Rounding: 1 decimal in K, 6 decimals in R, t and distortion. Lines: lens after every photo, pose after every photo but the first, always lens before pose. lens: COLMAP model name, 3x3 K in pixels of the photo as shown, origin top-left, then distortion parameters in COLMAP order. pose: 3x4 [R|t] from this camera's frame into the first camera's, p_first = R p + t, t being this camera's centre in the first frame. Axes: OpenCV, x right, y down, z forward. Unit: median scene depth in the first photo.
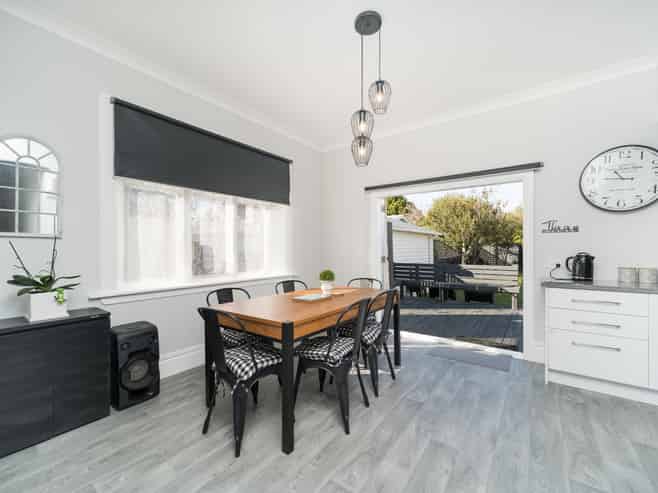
lens RADIAL K [[283.6, 0, 329.0], [0, 283.6, 246.5], [0, 0, 1]] dist [0.002702, 0.000321]
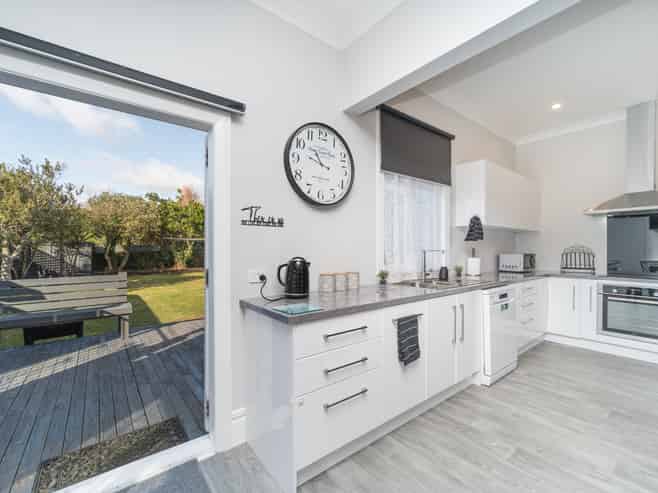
lens RADIAL K [[283.6, 0, 329.0], [0, 283.6, 246.5], [0, 0, 1]] dist [0.002702, 0.000321]
pose [[0.253757, 0.003296, 0.967262, 0.199663], [-0.003899, 0.999990, -0.002385, -0.002037], [-0.967260, -0.003166, 0.253767, 0.612093]]
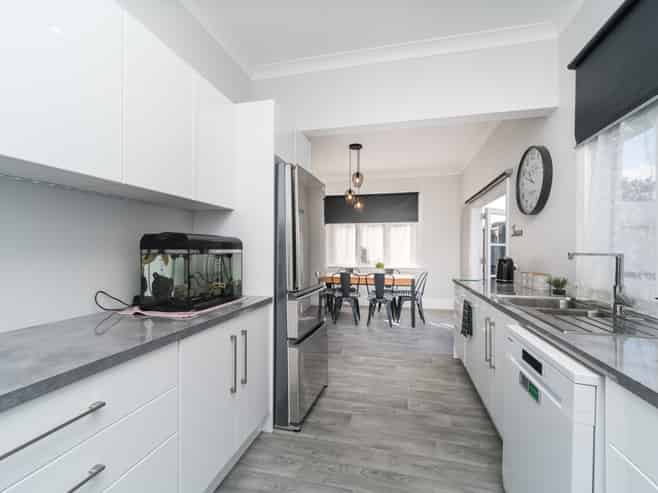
lens RADIAL K [[265.8, 0, 311.3], [0, 265.8, 247.3], [0, 0, 1]] dist [0.000696, 0.000105]
pose [[0.330879, -0.006154, -0.943653, 1.276174], [-0.001180, 0.999975, -0.006934, -0.005319], [0.943673, 0.003408, 0.330863, 0.007834]]
